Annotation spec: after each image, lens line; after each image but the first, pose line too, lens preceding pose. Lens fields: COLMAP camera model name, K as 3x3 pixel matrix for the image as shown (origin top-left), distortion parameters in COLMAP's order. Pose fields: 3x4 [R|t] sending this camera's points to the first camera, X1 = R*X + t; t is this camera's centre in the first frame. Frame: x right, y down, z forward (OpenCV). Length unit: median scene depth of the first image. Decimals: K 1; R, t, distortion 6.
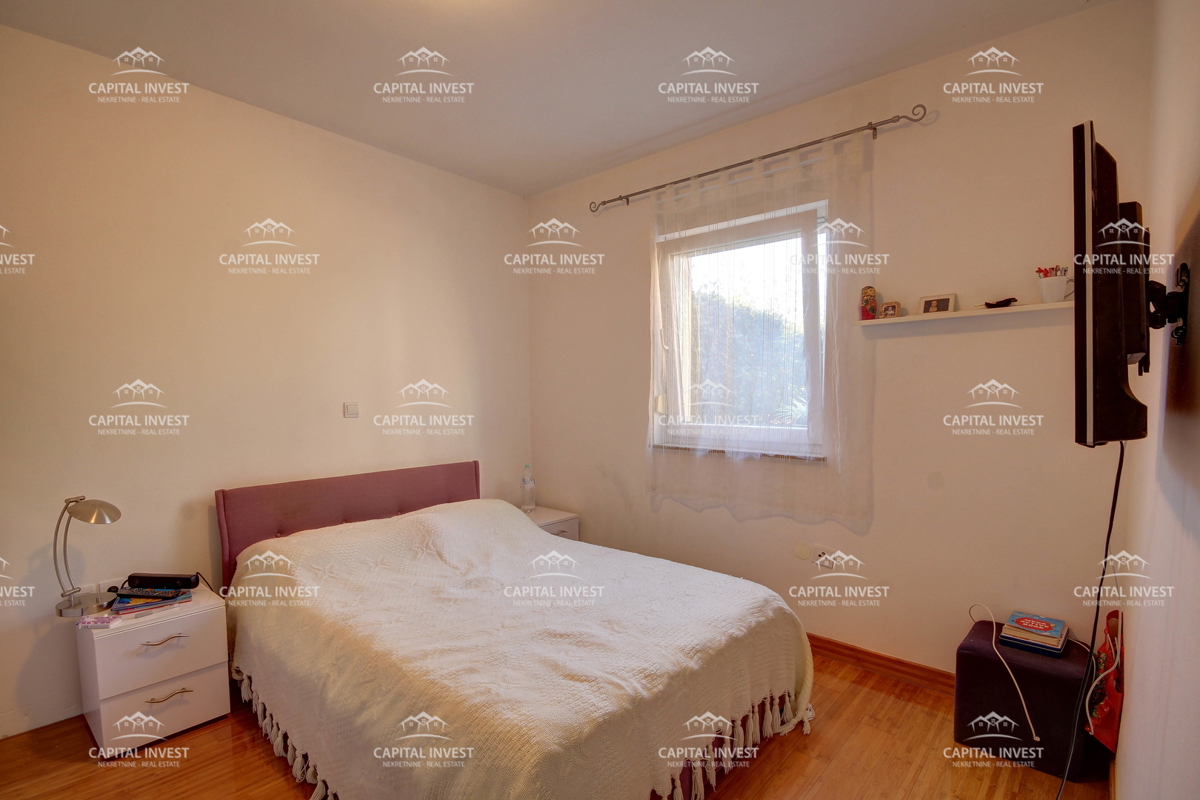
lens RADIAL K [[640.5, 0, 600.0], [0, 640.5, 400.0], [0, 0, 1]] dist [-0.000354, -0.000285]
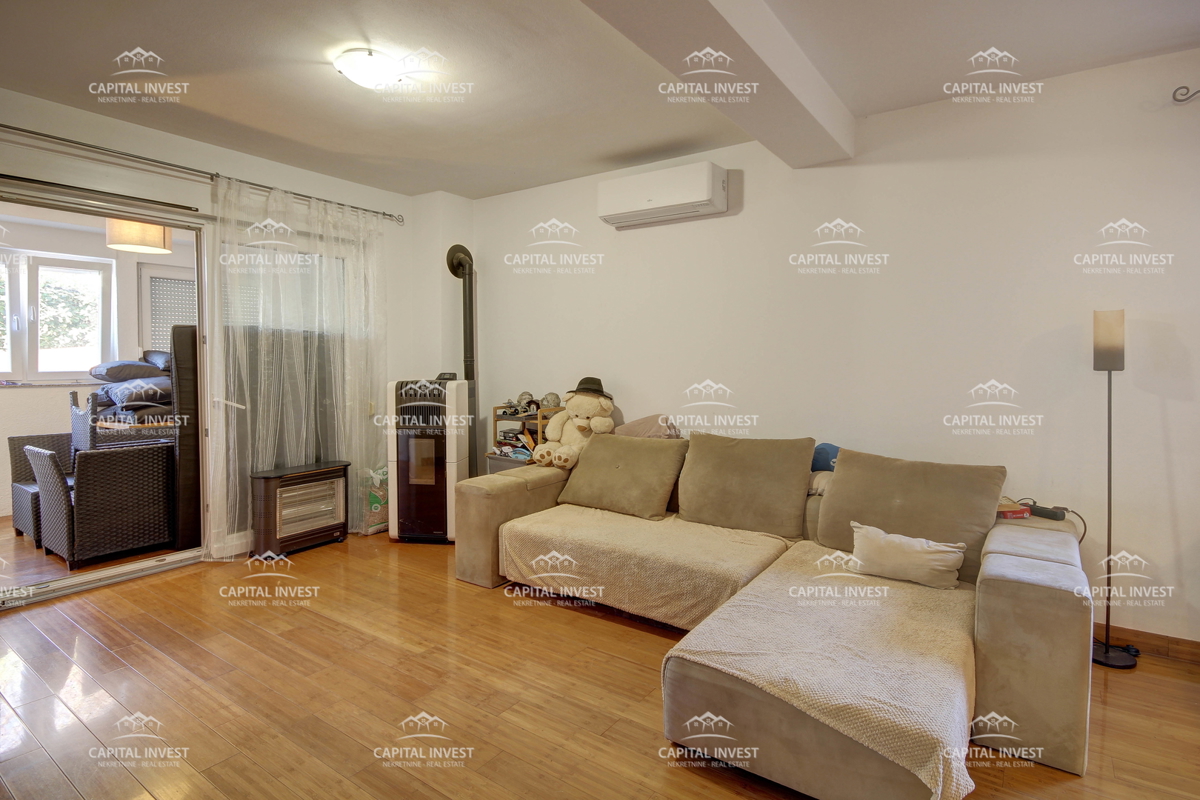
lens RADIAL K [[640.9, 0, 600.0], [0, 640.9, 400.0], [0, 0, 1]] dist [-0.000126, -0.001596]
pose [[1.000000, 0.000150, 0.000260, -0.445368], [-0.000150, 1.000000, 0.000078, 0.000046], [-0.000260, -0.000078, 1.000000, 0.000073]]
